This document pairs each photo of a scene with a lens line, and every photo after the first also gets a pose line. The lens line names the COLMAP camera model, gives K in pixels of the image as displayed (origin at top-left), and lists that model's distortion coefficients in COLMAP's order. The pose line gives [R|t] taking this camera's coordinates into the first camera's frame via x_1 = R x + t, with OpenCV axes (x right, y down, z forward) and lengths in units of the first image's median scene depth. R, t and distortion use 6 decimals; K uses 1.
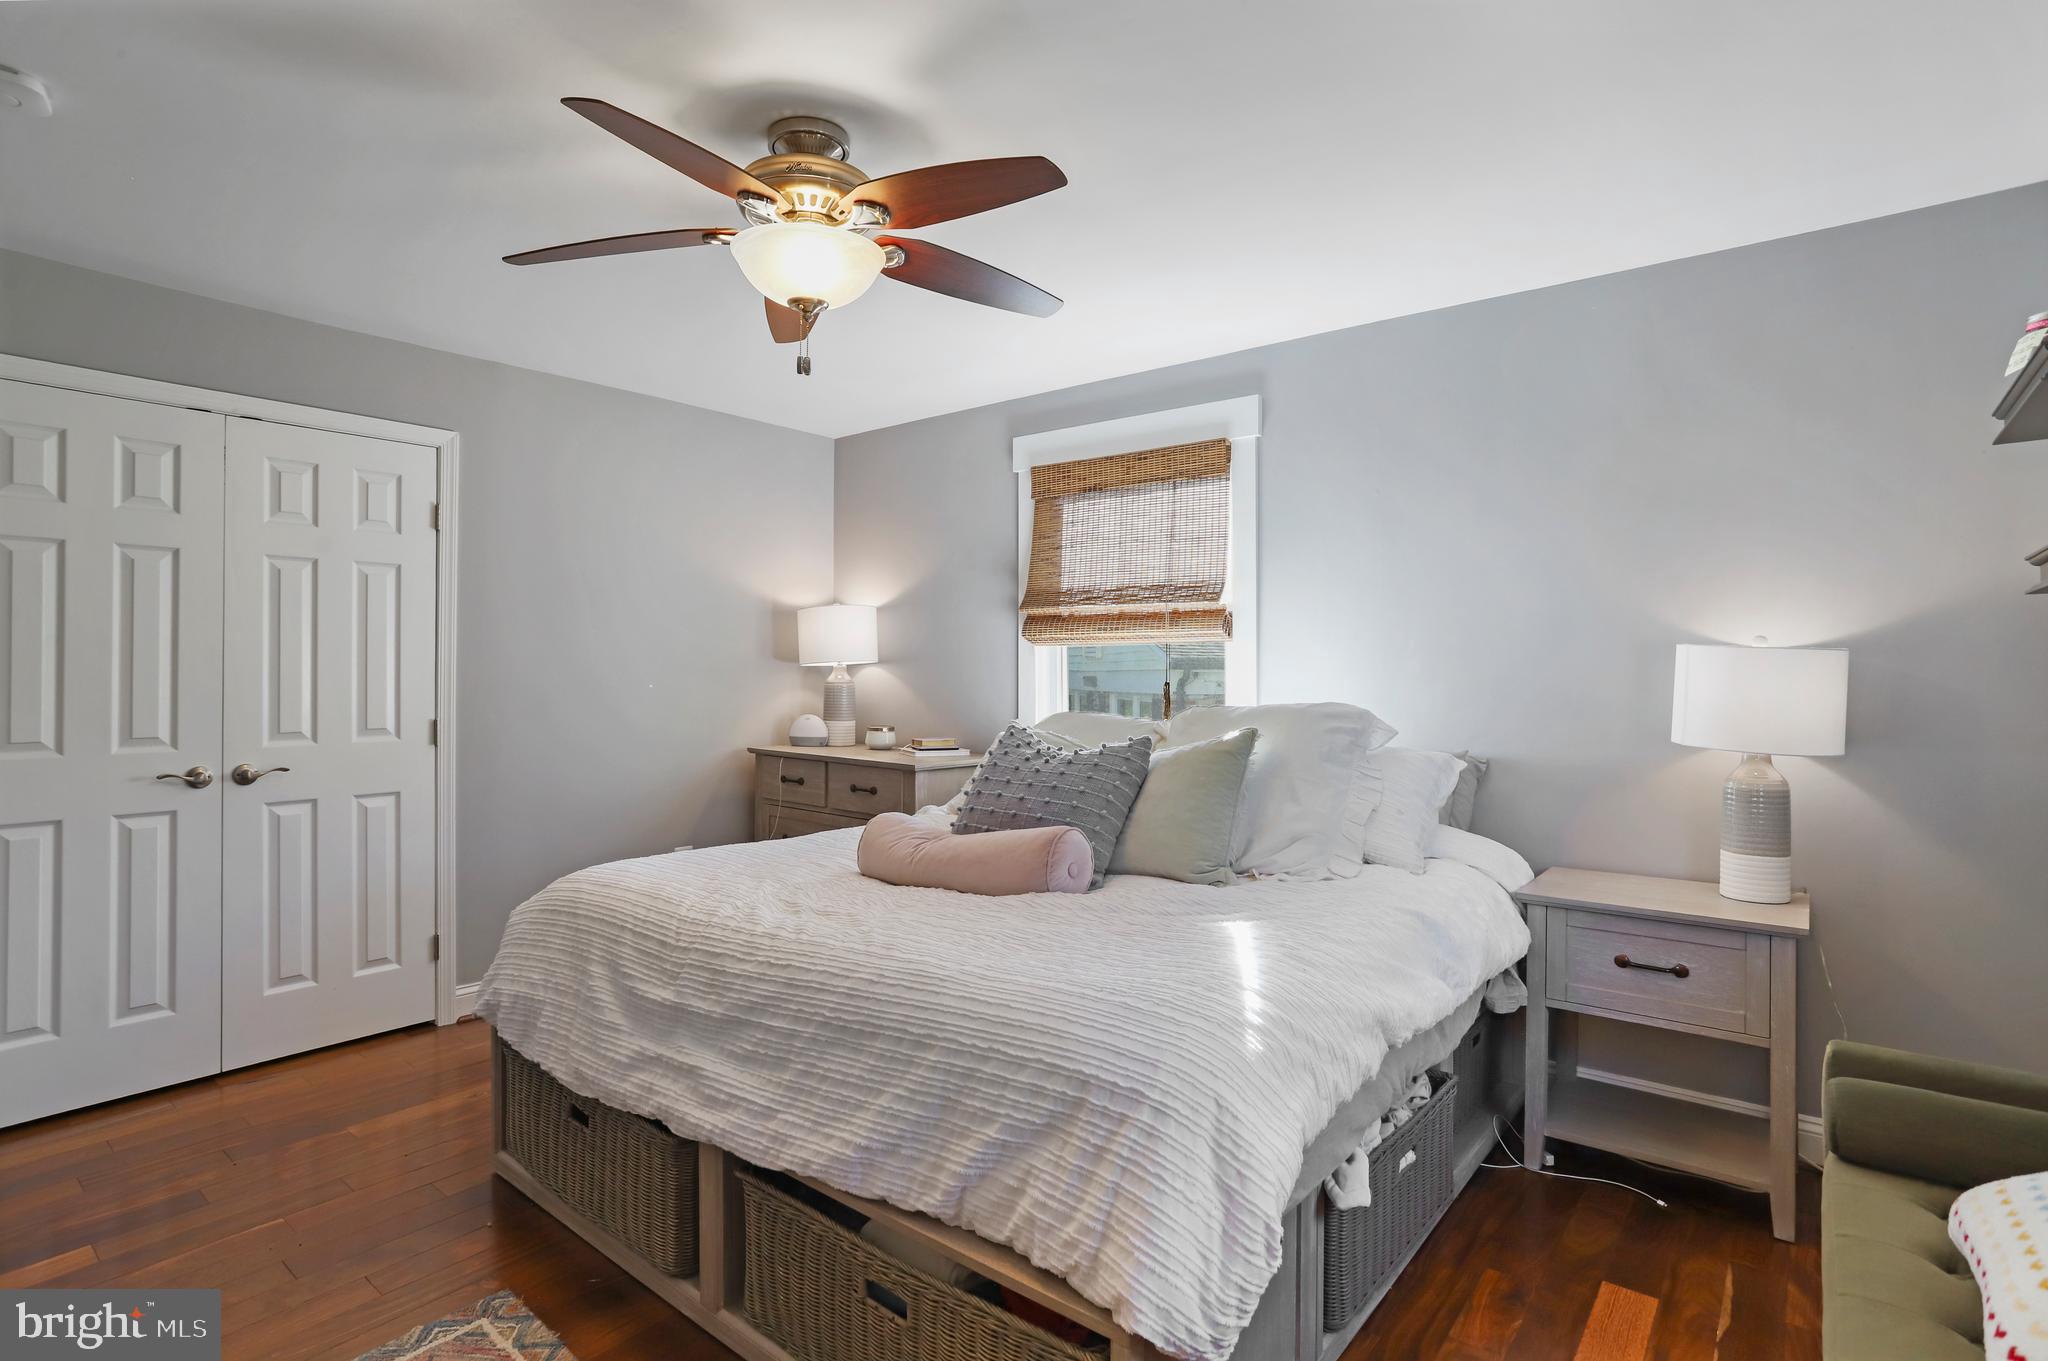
lens RADIAL K [[996.8, 0, 1031.5], [0, 996.8, 680.7], [0, 0, 1]] dist [-0.064470, 0.038785]
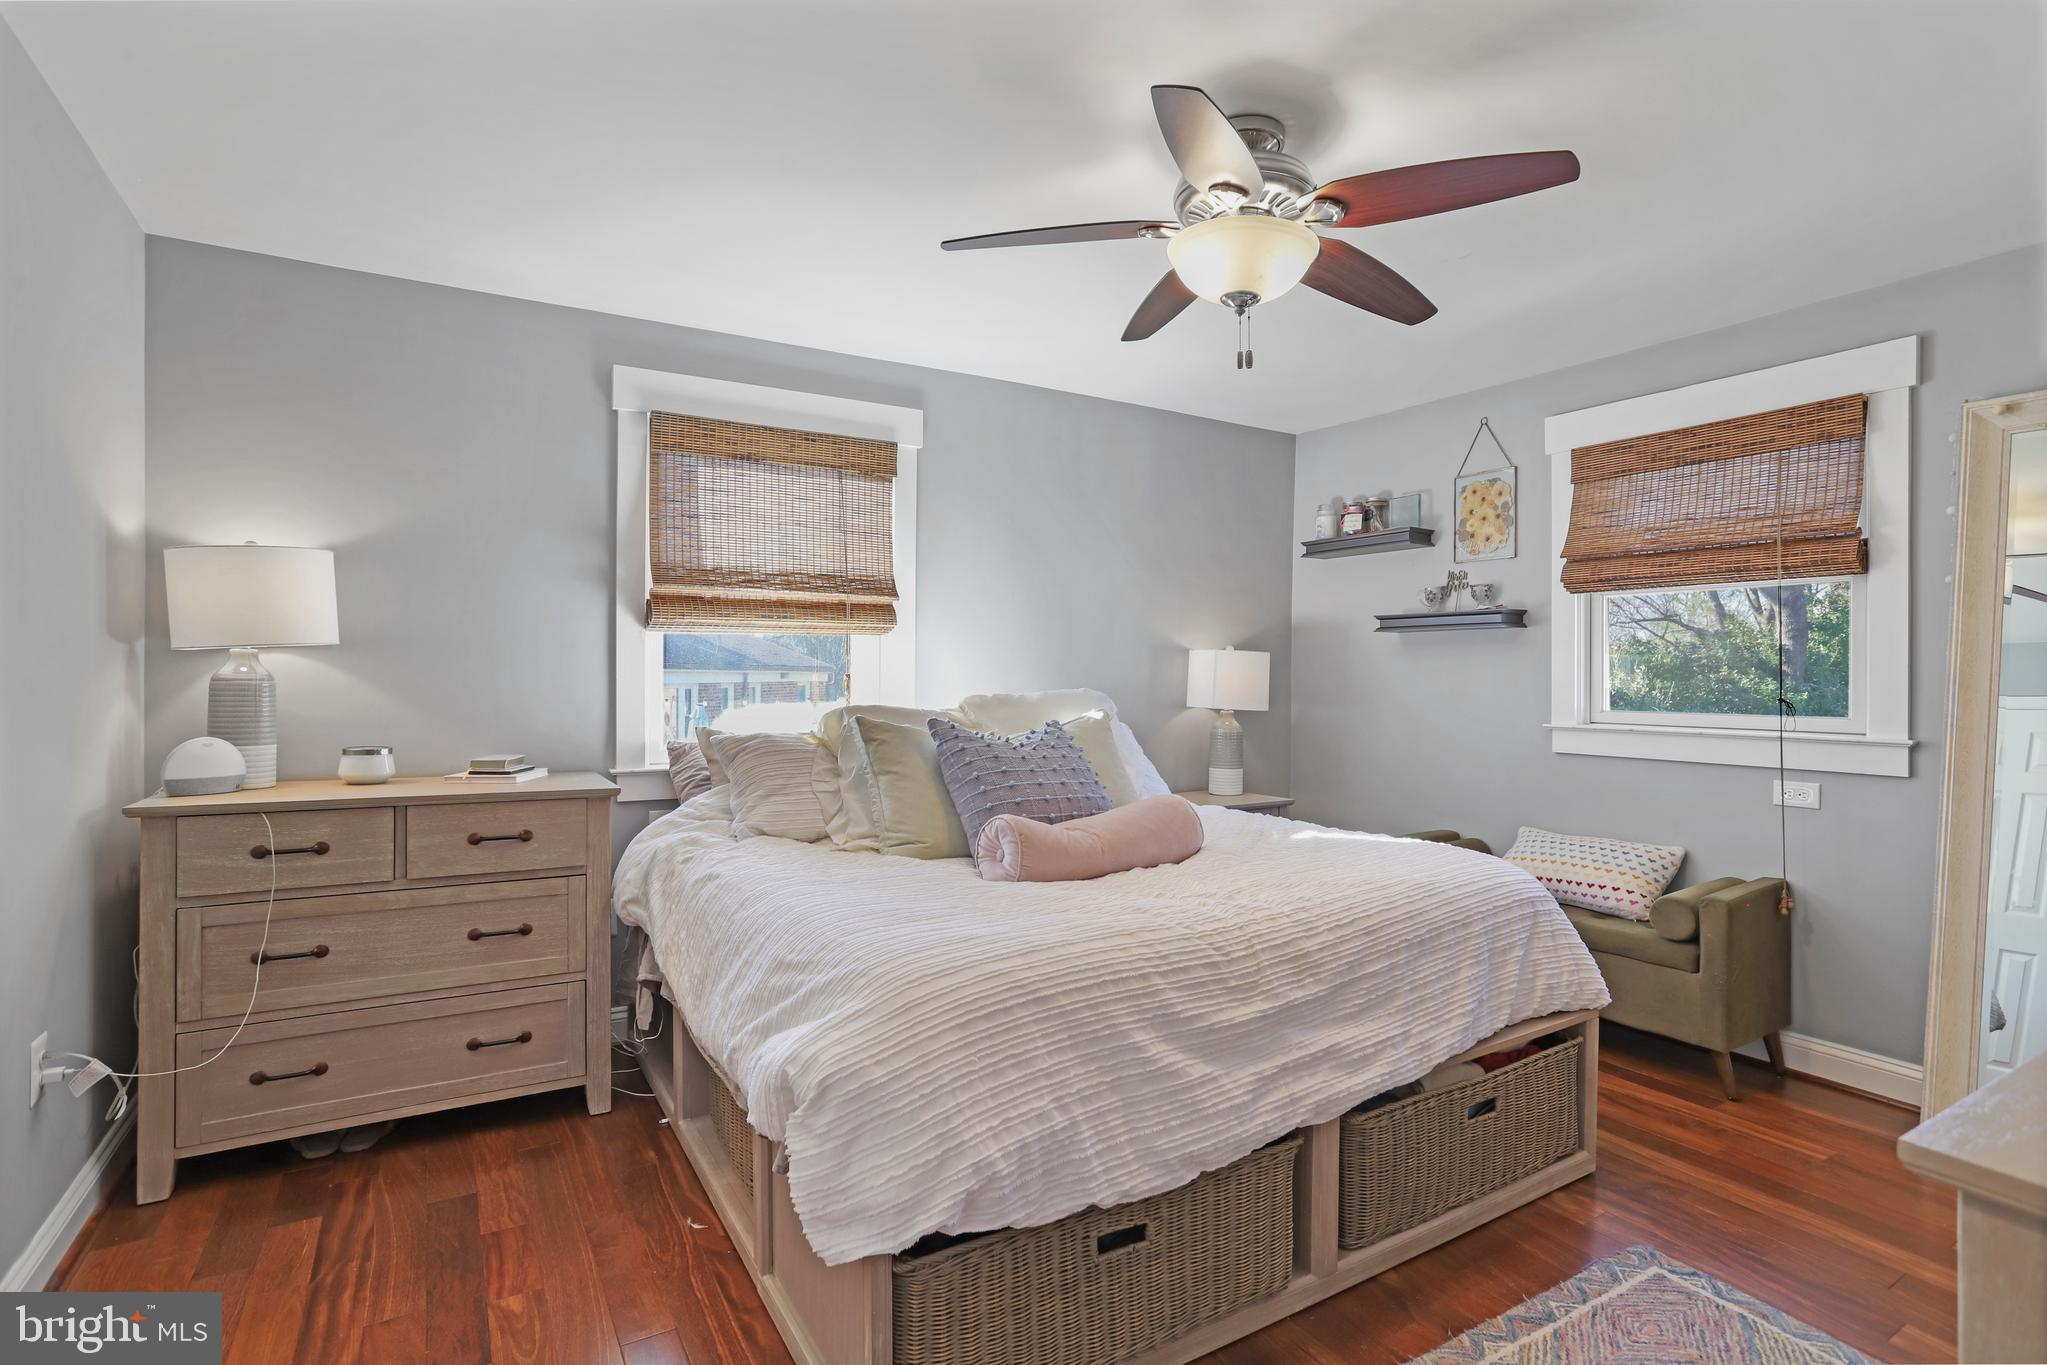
lens RADIAL K [[996.3, 0, 1031.0], [0, 996.3, 682.7], [0, 0, 1]] dist [-0.064470, 0.038785]
pose [[0.344620, -0.011585, 0.938671, -0.727650], [0.006615, 0.999929, 0.009913, 0.001316], [-0.938719, 0.002794, 0.344672, 0.485976]]
